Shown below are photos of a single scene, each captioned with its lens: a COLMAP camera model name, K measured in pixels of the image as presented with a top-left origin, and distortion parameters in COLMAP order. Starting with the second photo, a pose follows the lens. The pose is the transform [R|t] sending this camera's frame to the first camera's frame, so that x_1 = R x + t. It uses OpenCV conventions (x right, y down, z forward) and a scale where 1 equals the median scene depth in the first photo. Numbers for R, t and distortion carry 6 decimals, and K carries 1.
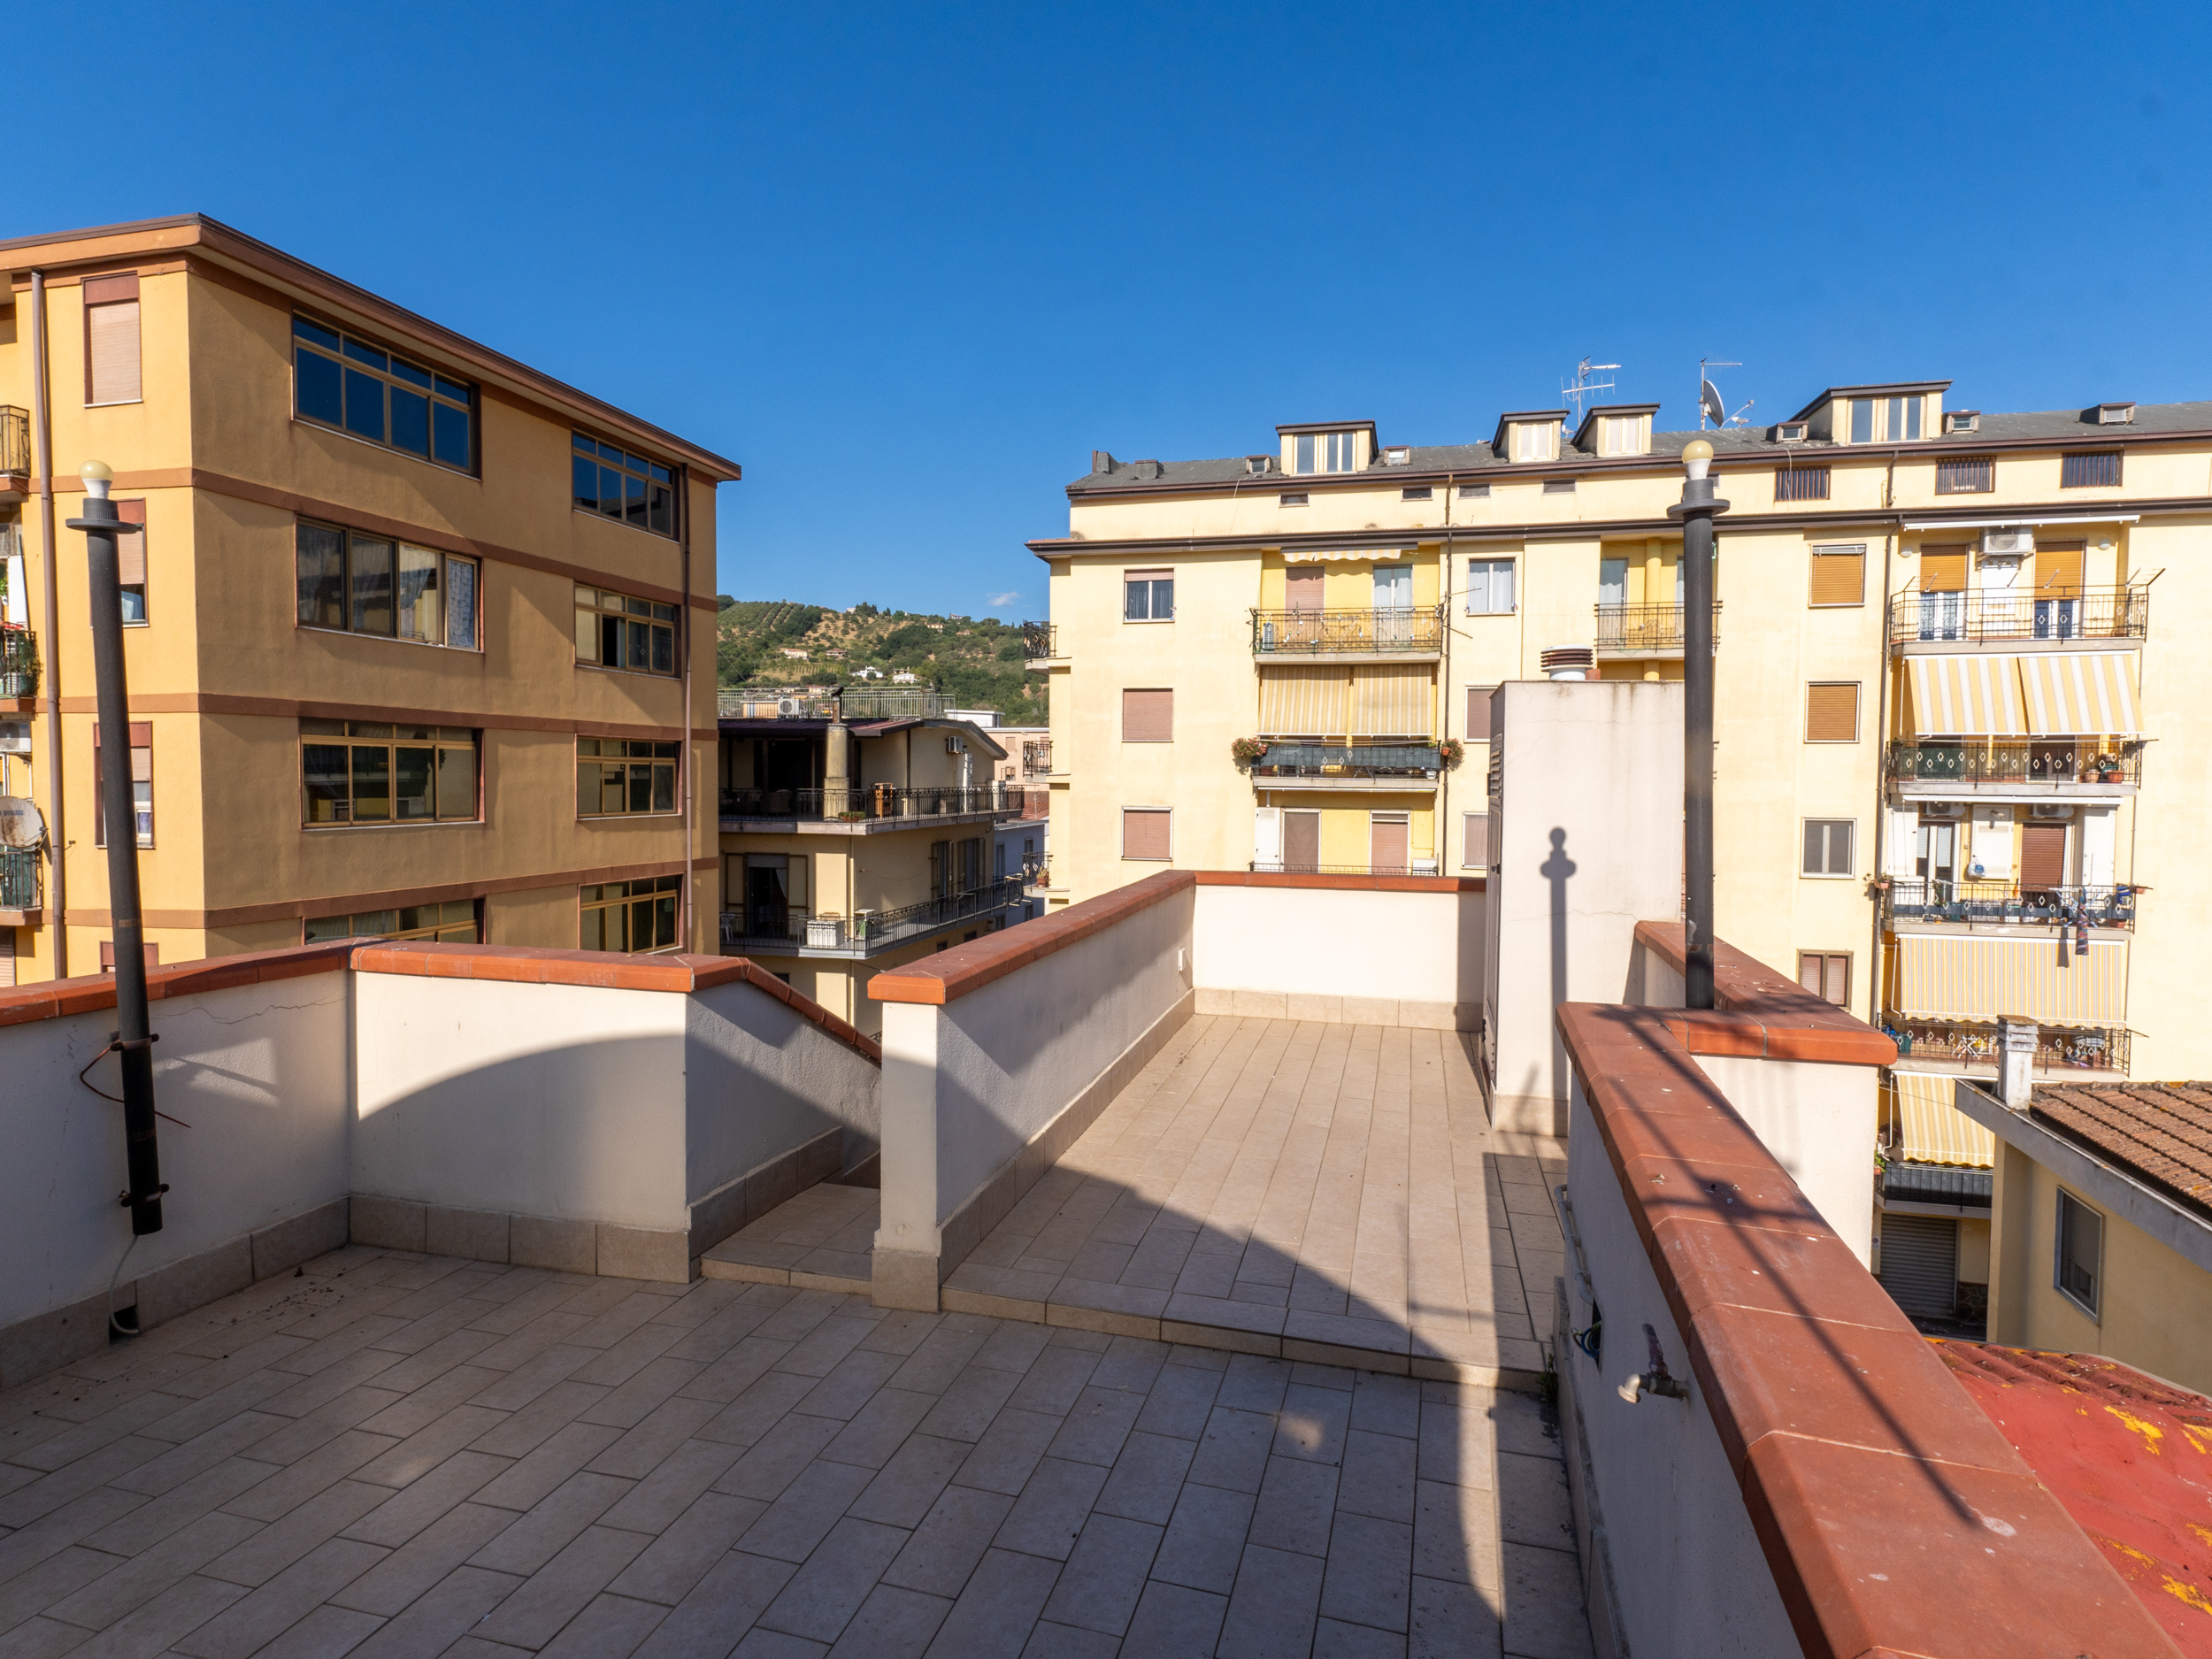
lens RADIAL K [[1195.0, 0, 1103.3], [0, 1195.0, 827.3], [0, 0, 1]] dist [0.005610, -0.000909]
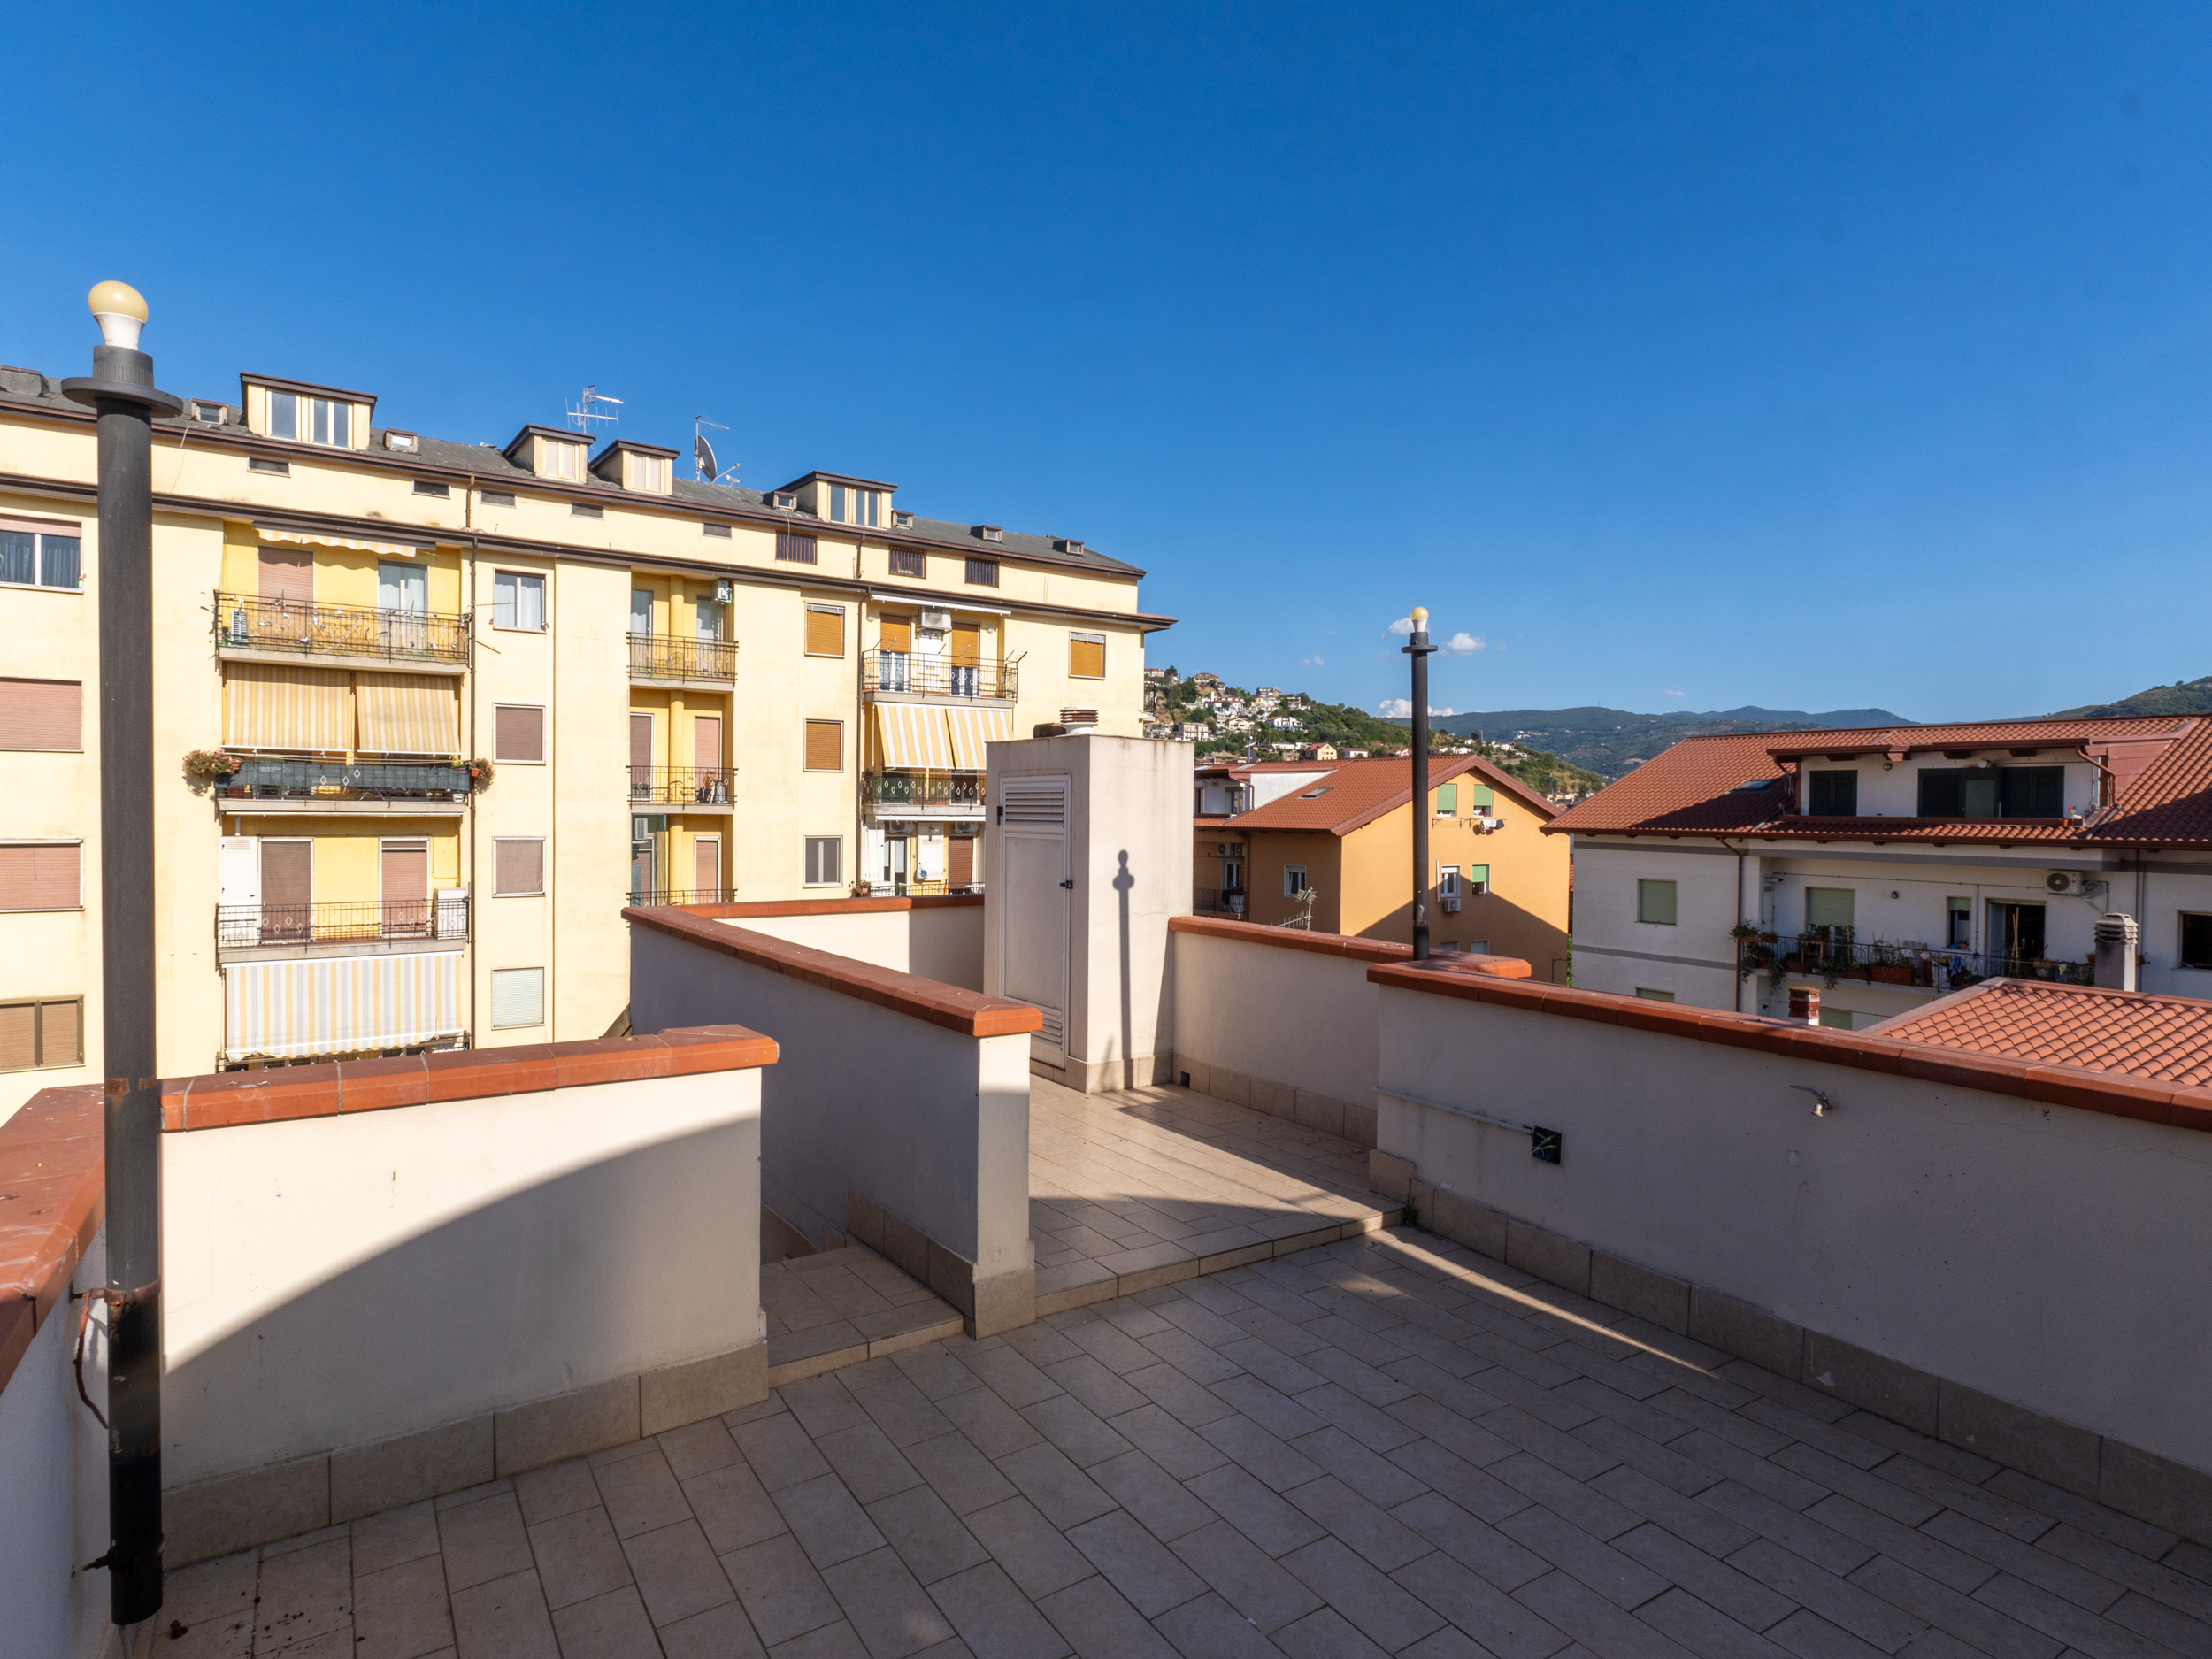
lens RADIAL K [[1195.0, 0, 1094.2], [0, 1195.0, 826.2], [0, 0, 1]] dist [0.005610, -0.000909]
pose [[0.659244, -0.014807, 0.751783, -0.100395], [0.028545, 0.999578, -0.005344, -0.003204], [-0.751387, 0.024983, 0.659389, 0.027673]]
